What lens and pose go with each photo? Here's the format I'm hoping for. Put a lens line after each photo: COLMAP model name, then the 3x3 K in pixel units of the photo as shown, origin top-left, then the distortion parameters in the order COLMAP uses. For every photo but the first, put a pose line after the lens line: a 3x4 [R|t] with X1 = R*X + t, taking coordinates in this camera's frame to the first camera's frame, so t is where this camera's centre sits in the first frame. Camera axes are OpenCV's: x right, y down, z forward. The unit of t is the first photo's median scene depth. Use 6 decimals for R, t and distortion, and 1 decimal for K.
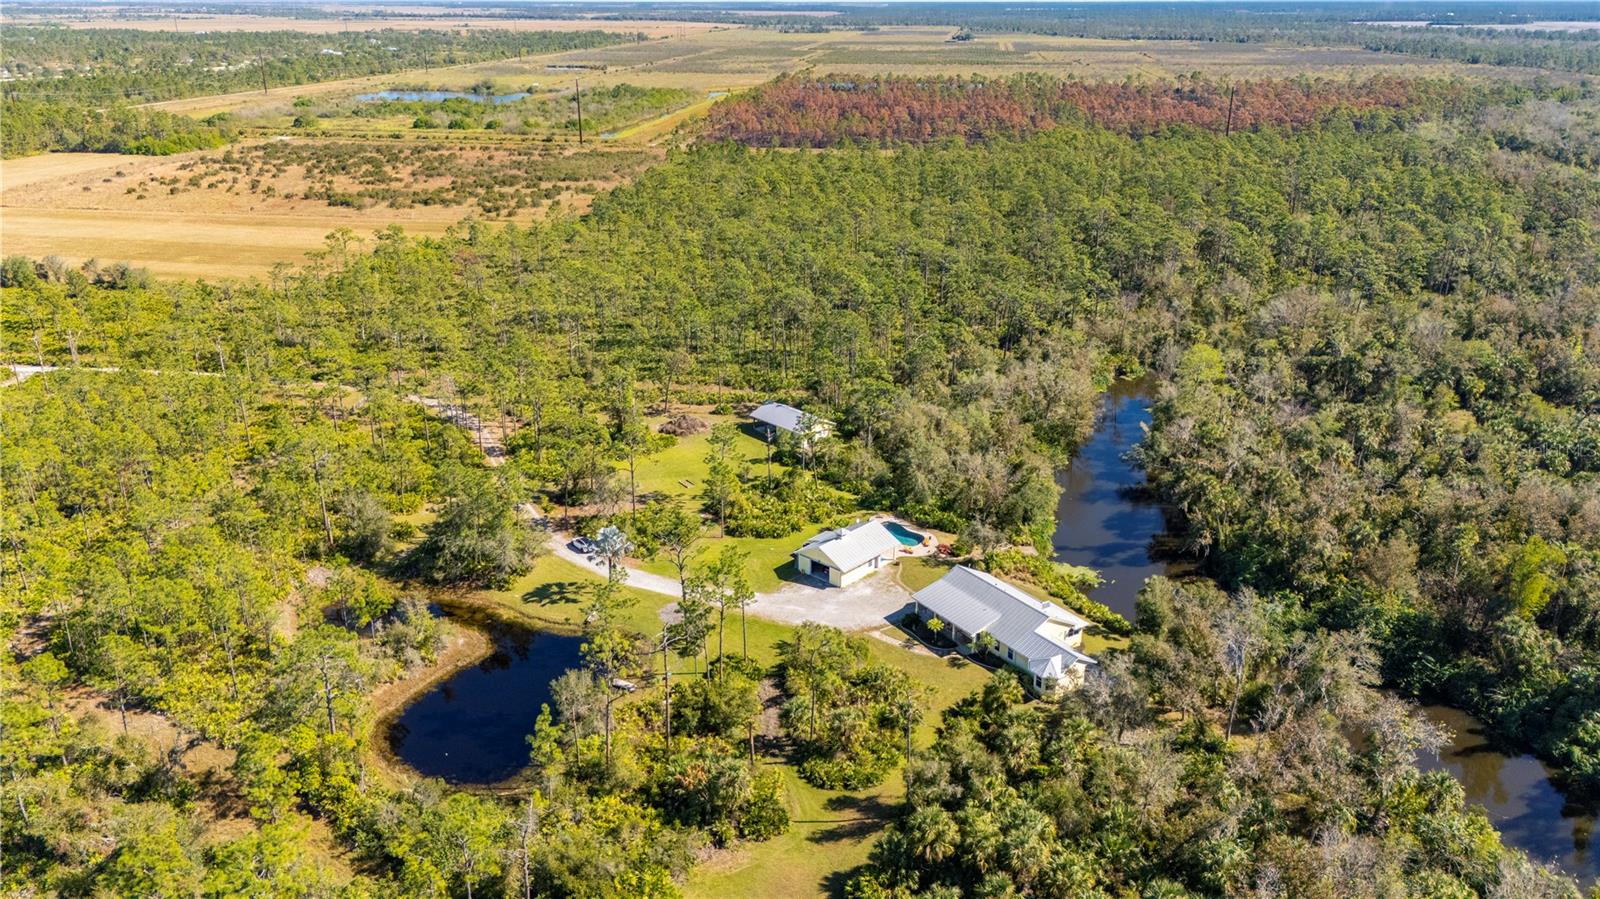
lens RADIAL K [[1166.5, 0, 800.0], [0, 1166.5, 449.5], [0, 0, 1]] dist [0.159776, -0.411333]
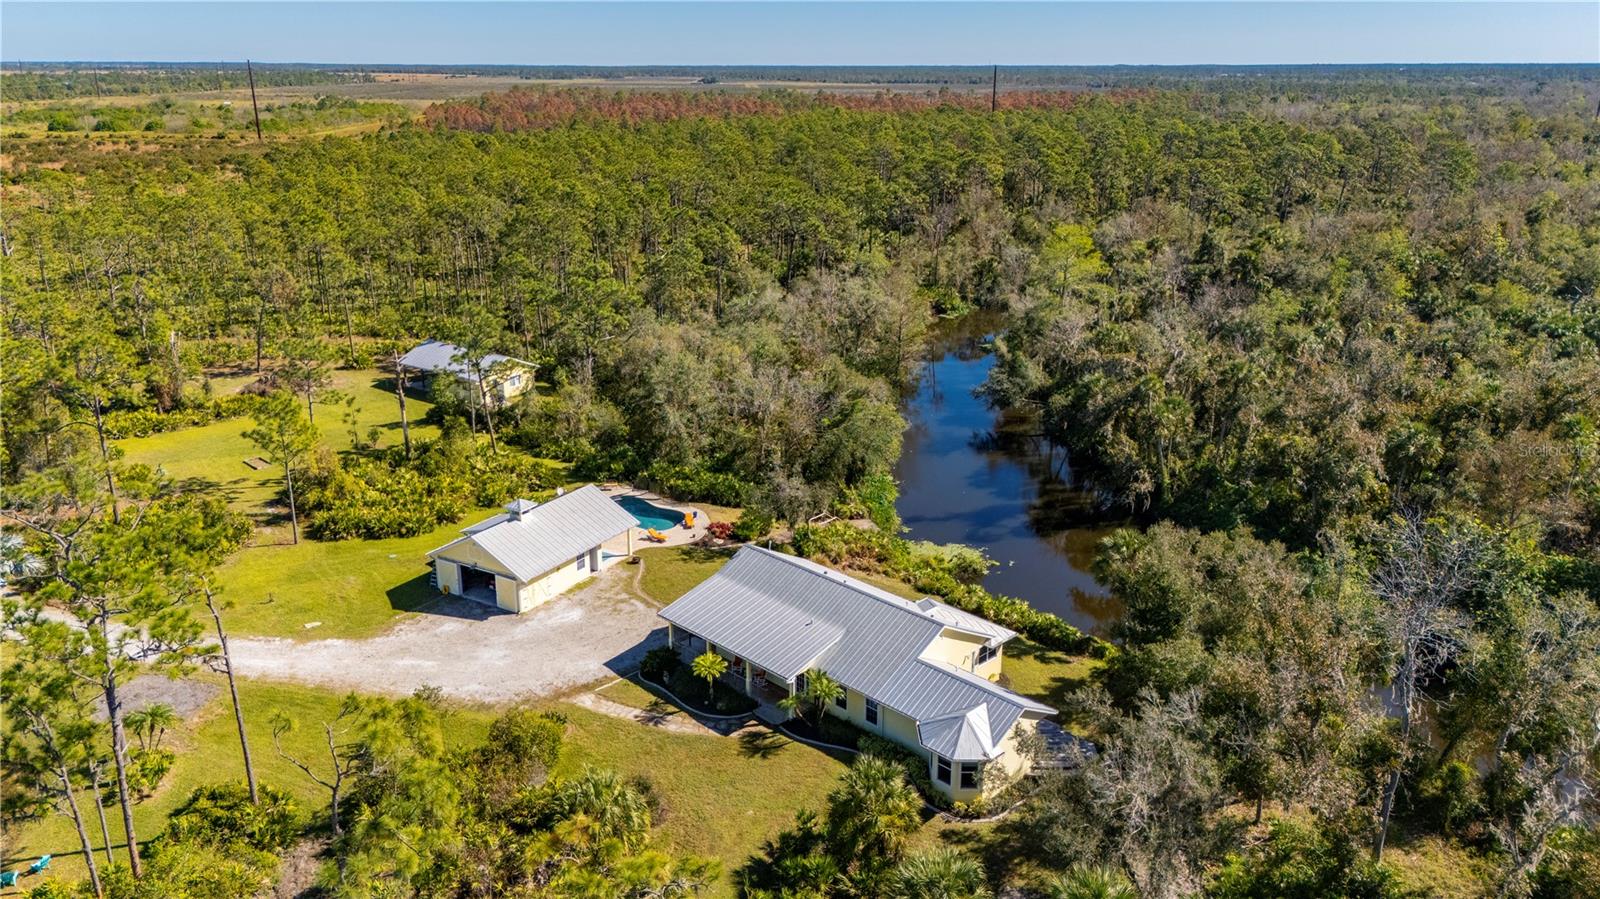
lens RADIAL K [[1166.5, 0, 800.0], [0, 1166.5, 449.5], [0, 0, 1]] dist [0.159776, -0.411333]
pose [[0.979568, -0.061182, 0.191583, 0.056651], [0.069447, 0.996910, -0.036720, 0.070673], [-0.188745, 0.049275, 0.980789, 0.451390]]
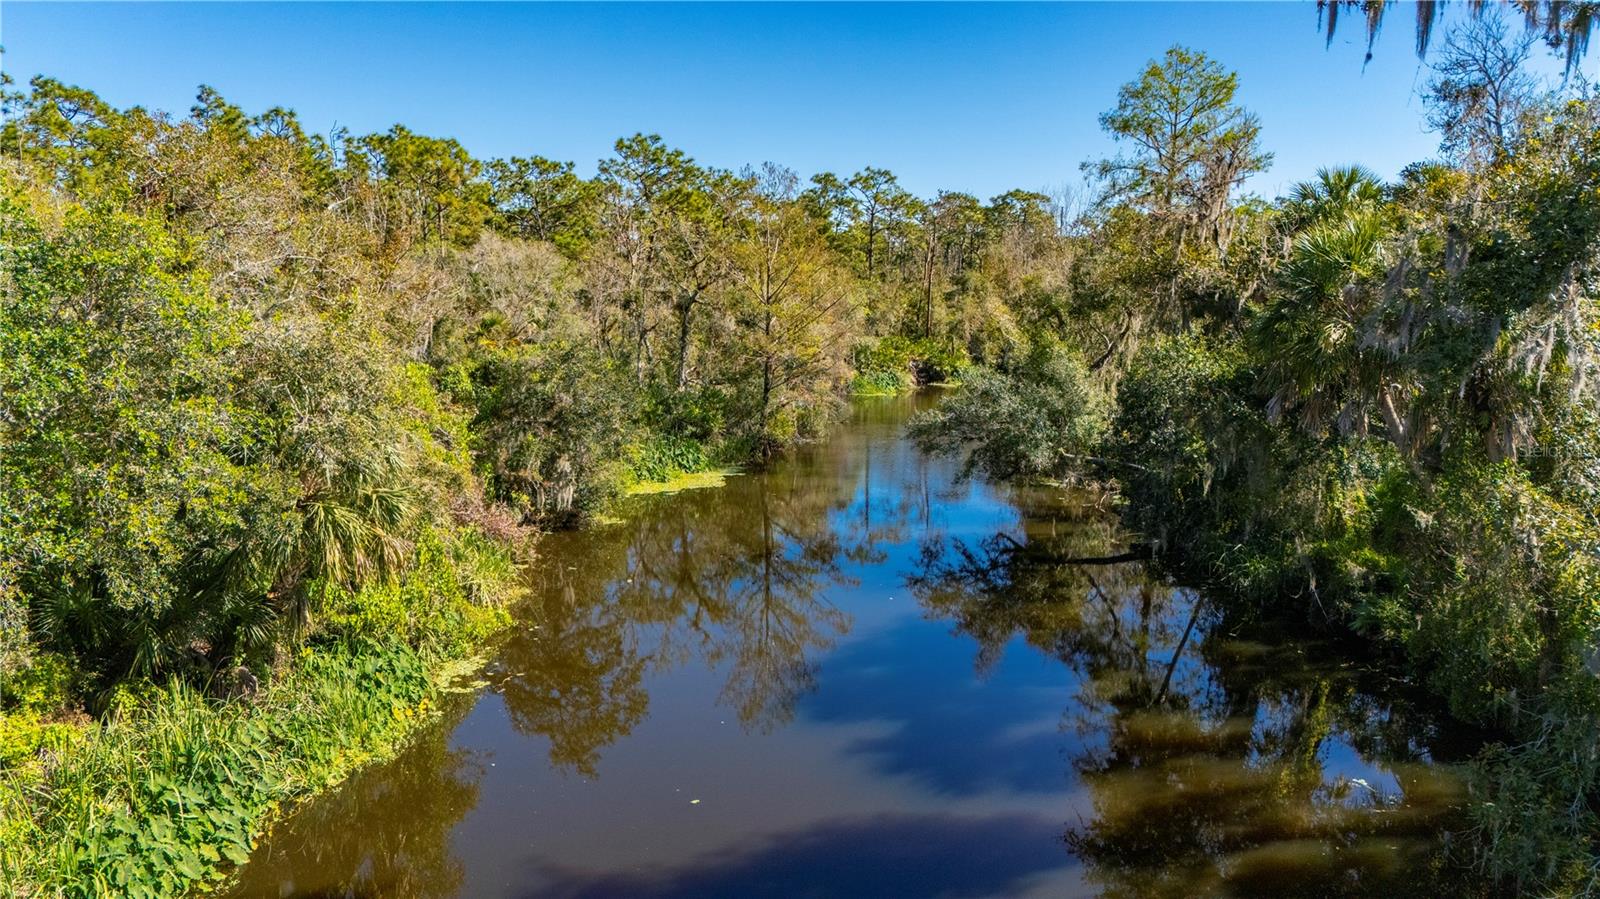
lens RADIAL K [[1162.5, 0, 800.0], [0, 1162.5, 449.5], [0, 0, 1]] dist [0.082991, -0.085104]
pose [[0.991250, -0.010788, 0.131555, 0.269137], [0.038364, 0.977176, -0.208937, 0.072254], [-0.126298, 0.212156, 0.969040, 0.957961]]
